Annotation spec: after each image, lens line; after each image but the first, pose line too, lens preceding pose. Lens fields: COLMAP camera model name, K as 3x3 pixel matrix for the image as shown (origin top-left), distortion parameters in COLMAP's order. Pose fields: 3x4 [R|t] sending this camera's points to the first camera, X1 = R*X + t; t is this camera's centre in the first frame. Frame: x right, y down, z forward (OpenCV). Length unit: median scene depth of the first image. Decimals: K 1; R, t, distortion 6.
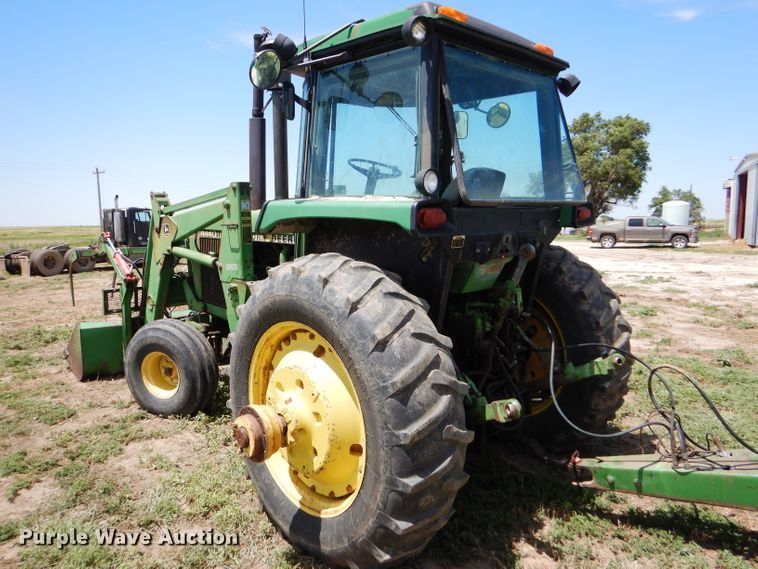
lens RADIAL K [[541.0, 0, 374.6], [0, 541.0, 281.6], [0, 0, 1]] dist [0.004545, -0.001282]
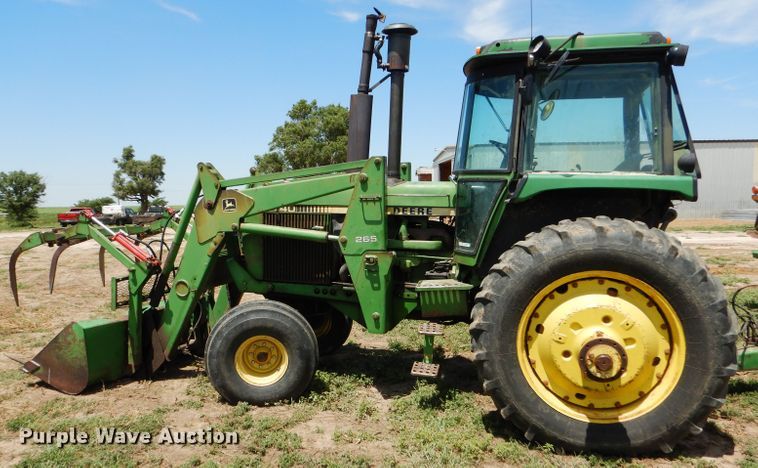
lens RADIAL K [[568.3, 0, 355.9], [0, 568.3, 259.8], [0, 0, 1]] dist [0.004246, 0.004176]
pose [[0.872493, -0.050895, 0.485969, -0.745740], [0.058131, 0.998309, 0.000186, 0.009698], [-0.485156, 0.028088, 0.873976, 0.068862]]
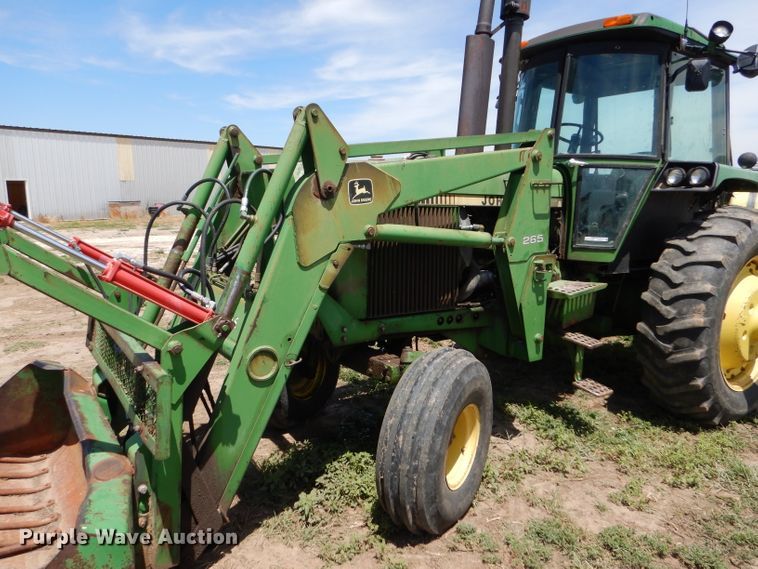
lens RADIAL K [[541.0, 0, 374.6], [0, 541.0, 281.6], [0, 0, 1]] dist [0.004545, -0.001282]
pose [[0.158270, -0.148140, 0.976220, -0.977688], [0.111414, 0.985046, 0.131417, -0.087042], [-0.981090, 0.087965, 0.172408, 1.014907]]
